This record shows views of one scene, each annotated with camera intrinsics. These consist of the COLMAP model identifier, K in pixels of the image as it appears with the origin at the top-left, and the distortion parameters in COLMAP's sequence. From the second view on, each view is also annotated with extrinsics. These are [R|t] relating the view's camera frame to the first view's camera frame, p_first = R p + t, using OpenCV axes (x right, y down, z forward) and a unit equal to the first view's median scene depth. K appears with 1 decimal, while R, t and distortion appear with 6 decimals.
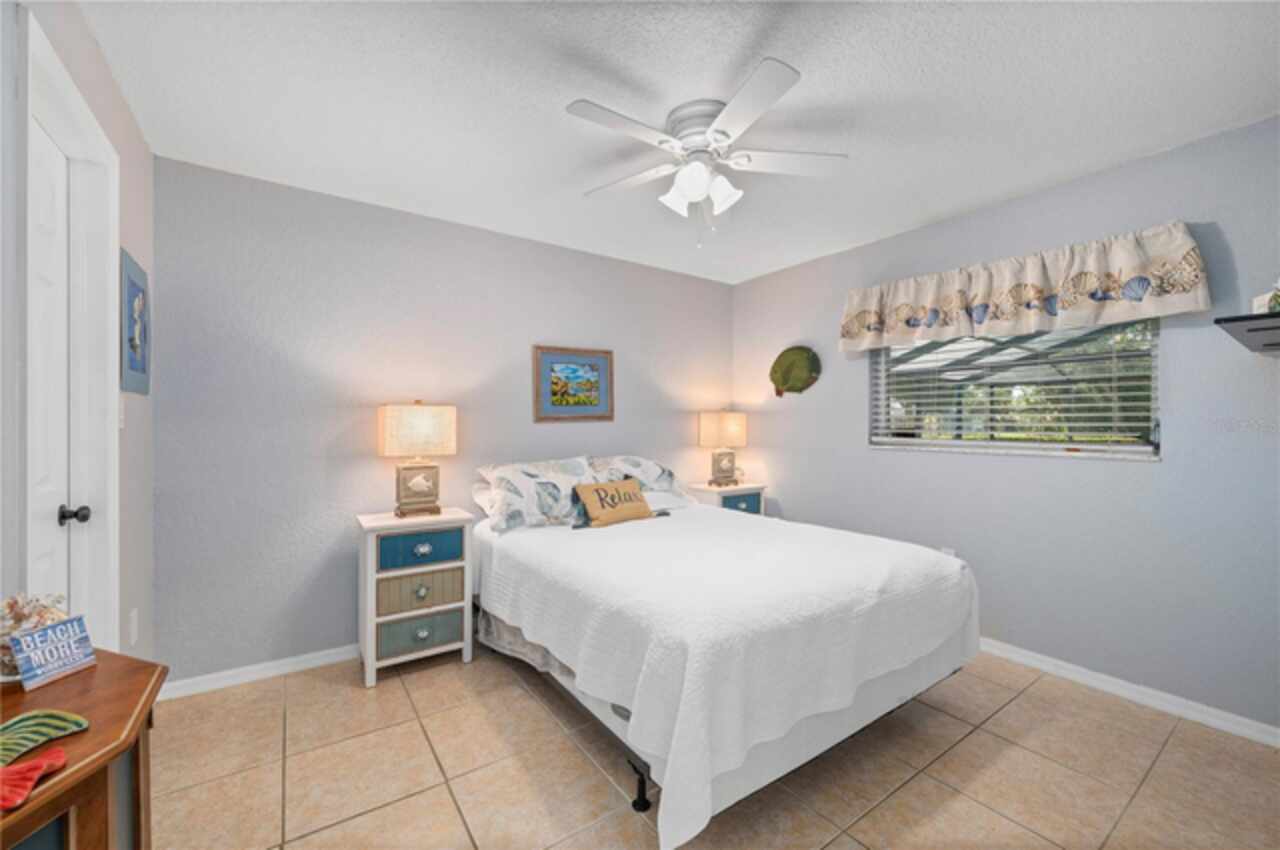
lens RADIAL K [[505.7, 0, 662.6], [0, 505.7, 425.4], [0, 0, 1]] dist [-0.000448, -0.000048]
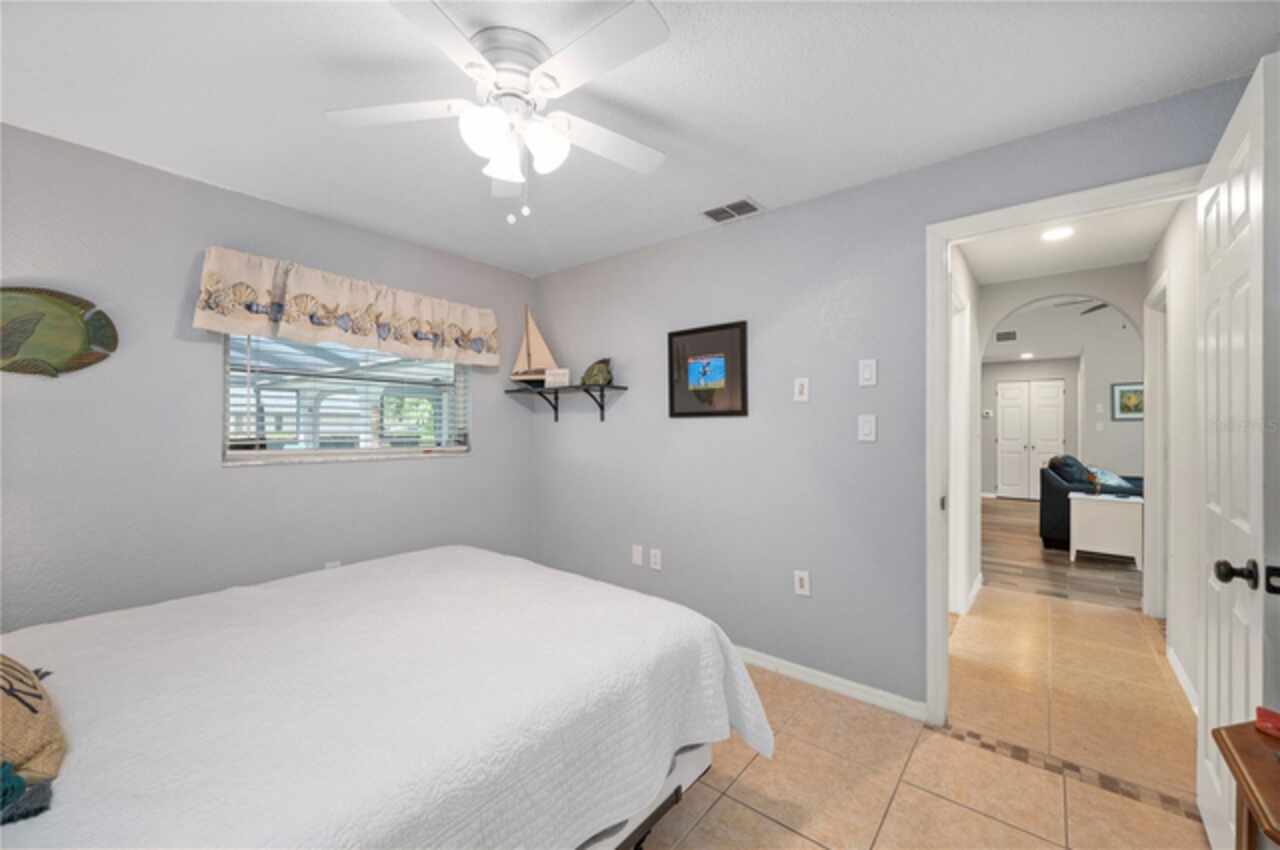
lens RADIAL K [[505.7, 0, 662.6], [0, 505.7, 425.4], [0, 0, 1]] dist [-0.000448, -0.000048]
pose [[-0.274424, 0.006558, 0.961586, -0.474675], [0.003561, 0.999977, -0.005804, -0.008292], [-0.961602, 0.001832, -0.274441, 0.590631]]
